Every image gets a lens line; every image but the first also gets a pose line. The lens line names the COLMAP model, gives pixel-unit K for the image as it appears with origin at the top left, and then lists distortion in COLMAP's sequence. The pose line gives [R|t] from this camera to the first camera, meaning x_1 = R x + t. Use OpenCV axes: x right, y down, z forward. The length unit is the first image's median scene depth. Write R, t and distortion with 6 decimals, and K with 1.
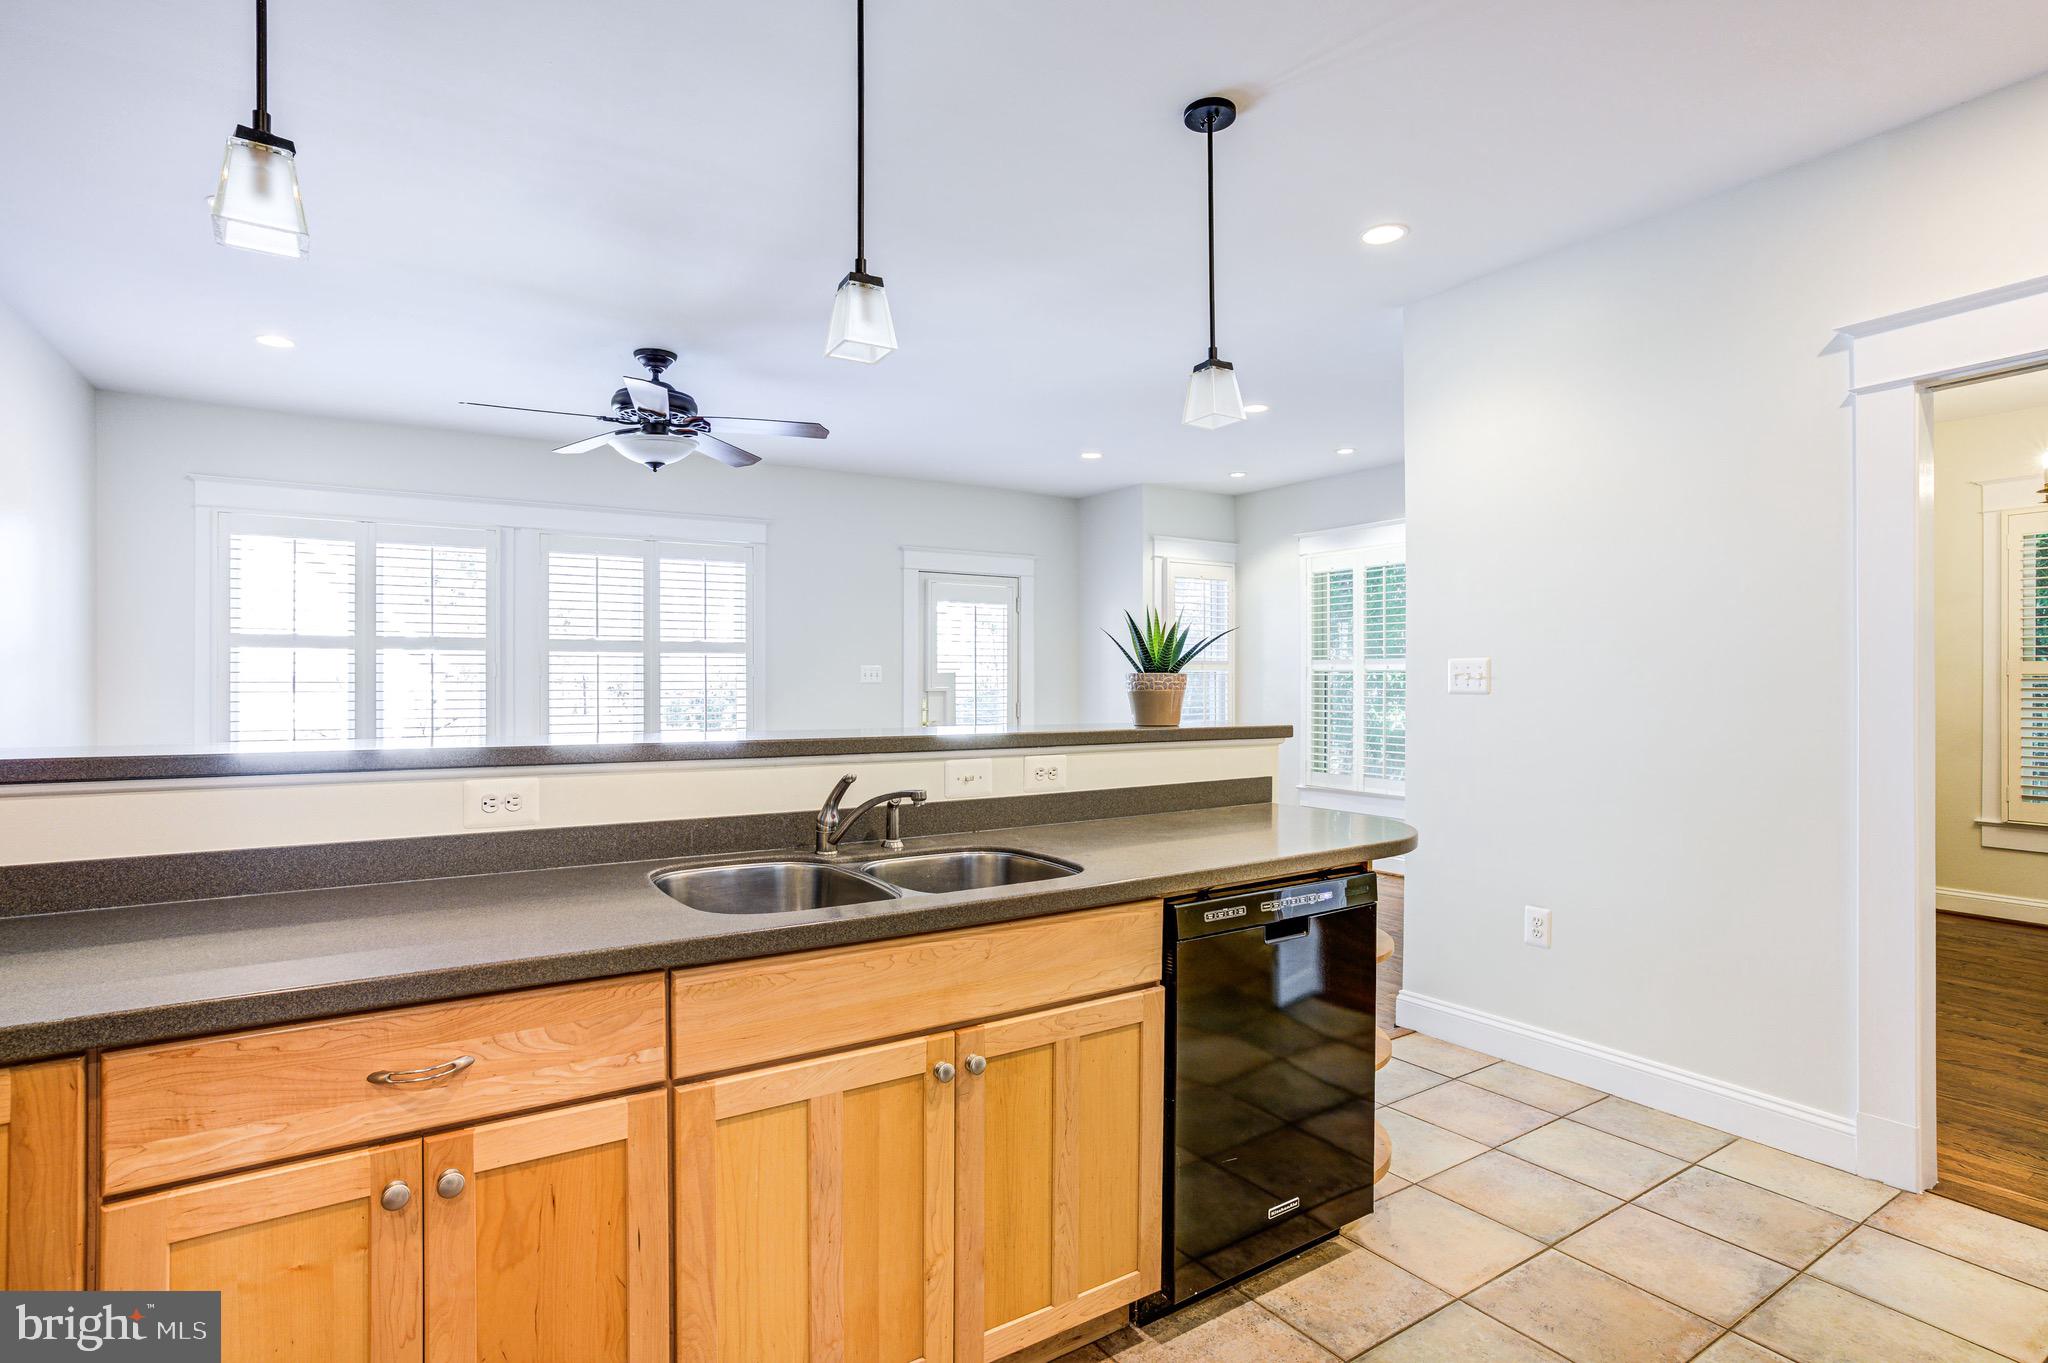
lens RADIAL K [[1002.9, 0, 995.5], [0, 1002.9, 683.8], [0, 0, 1]] dist [-0.038813, 0.012765]
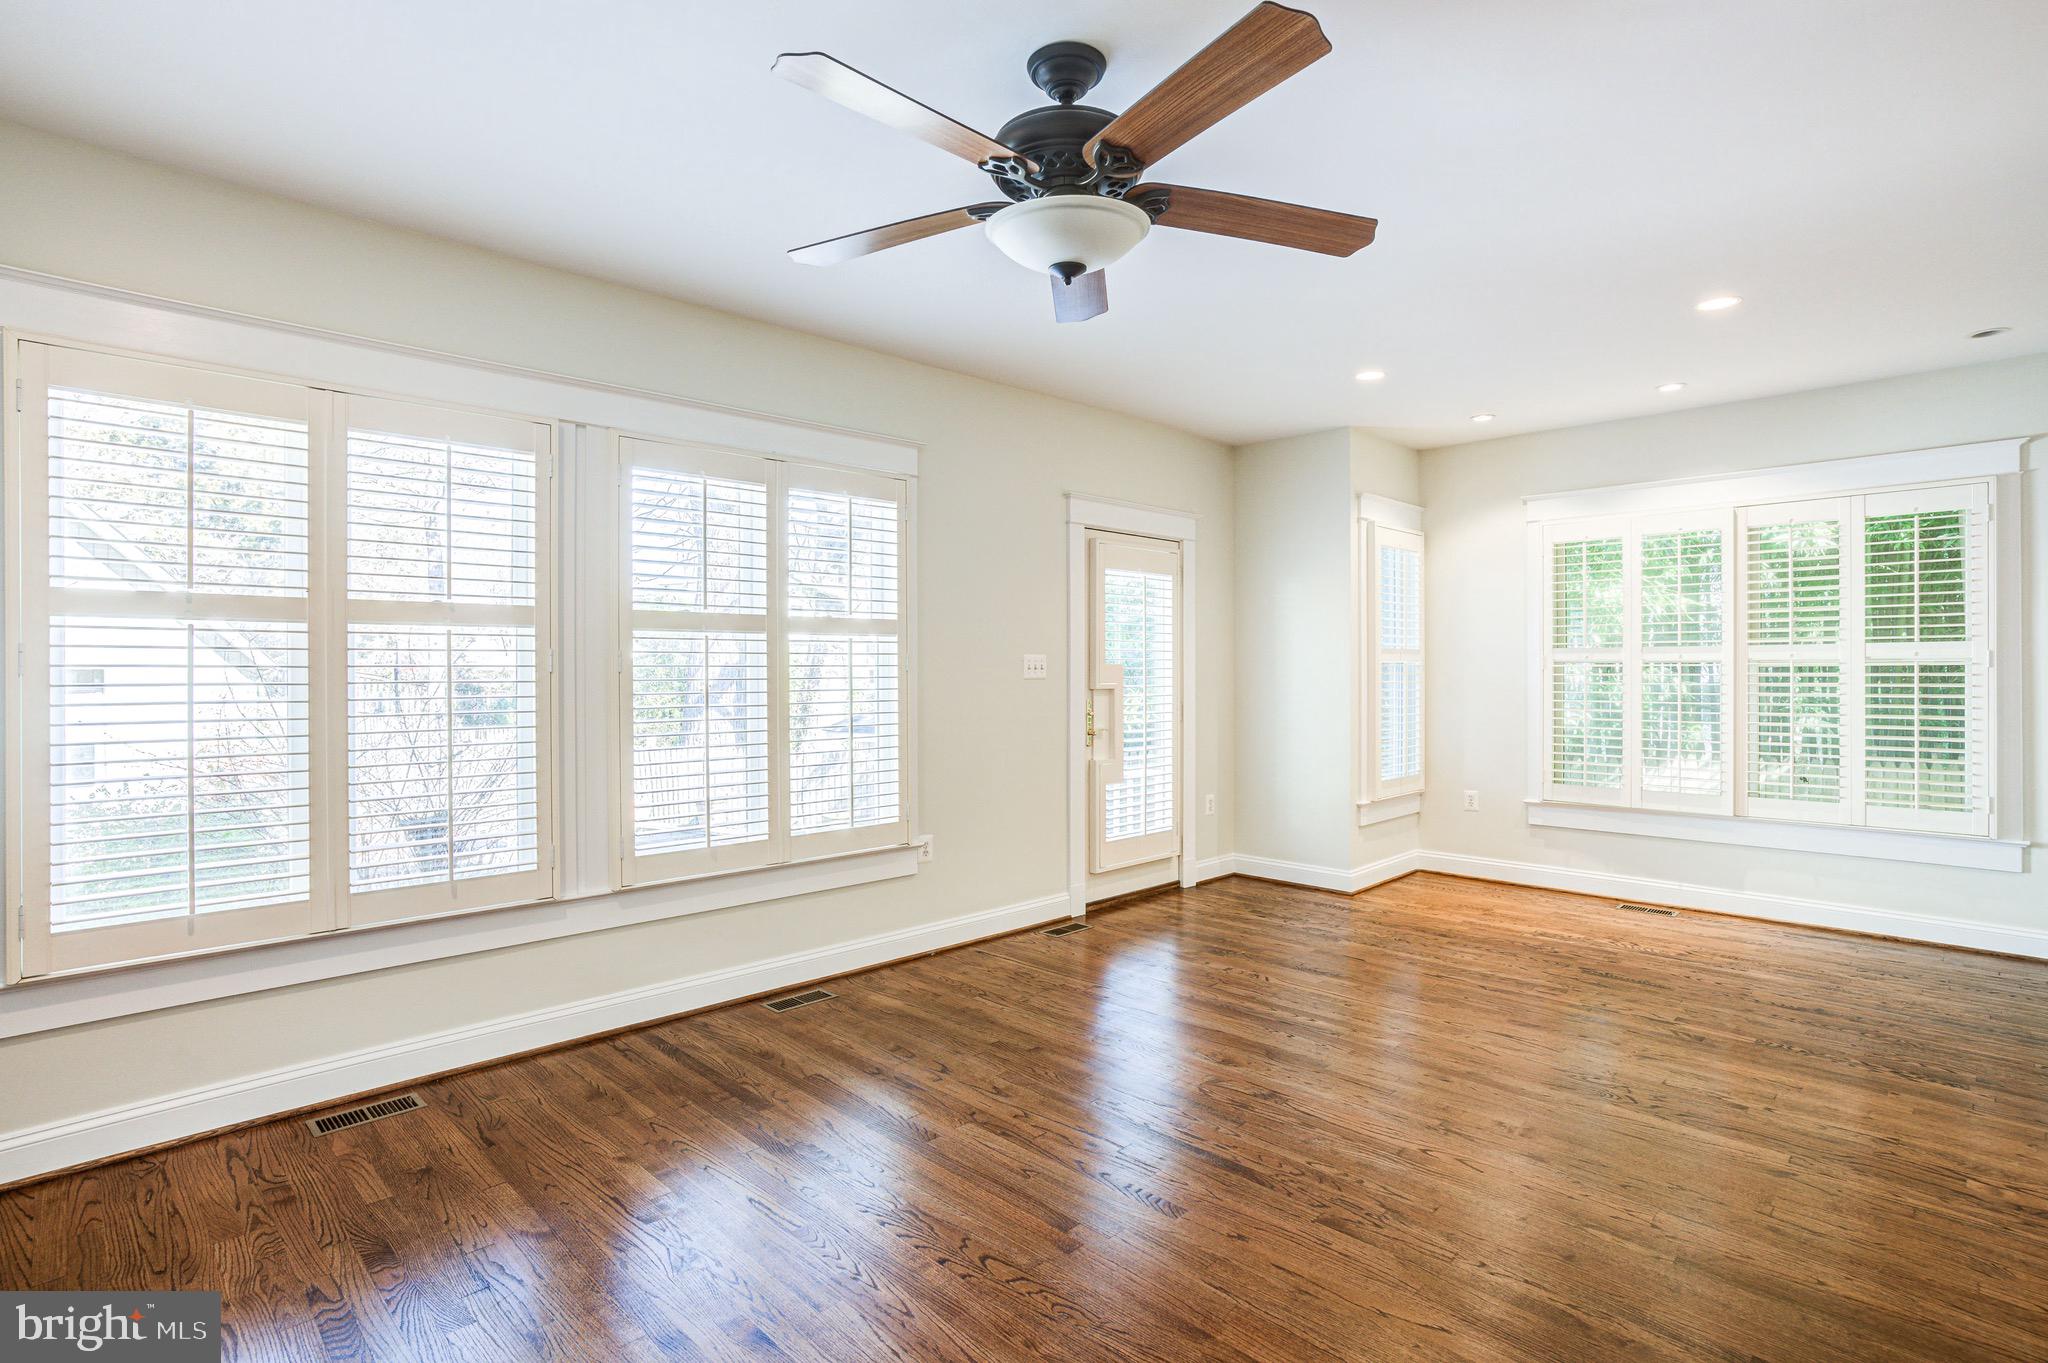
lens RADIAL K [[1002.9, 0, 1018.9], [0, 1002.9, 680.4], [0, 0, 1]] dist [-0.038813, 0.012765]
pose [[0.977111, -0.004634, 0.212682, -0.313900], [0.003466, 0.999977, 0.005865, -0.003973], [-0.212704, -0.004994, 0.977104, 0.319738]]
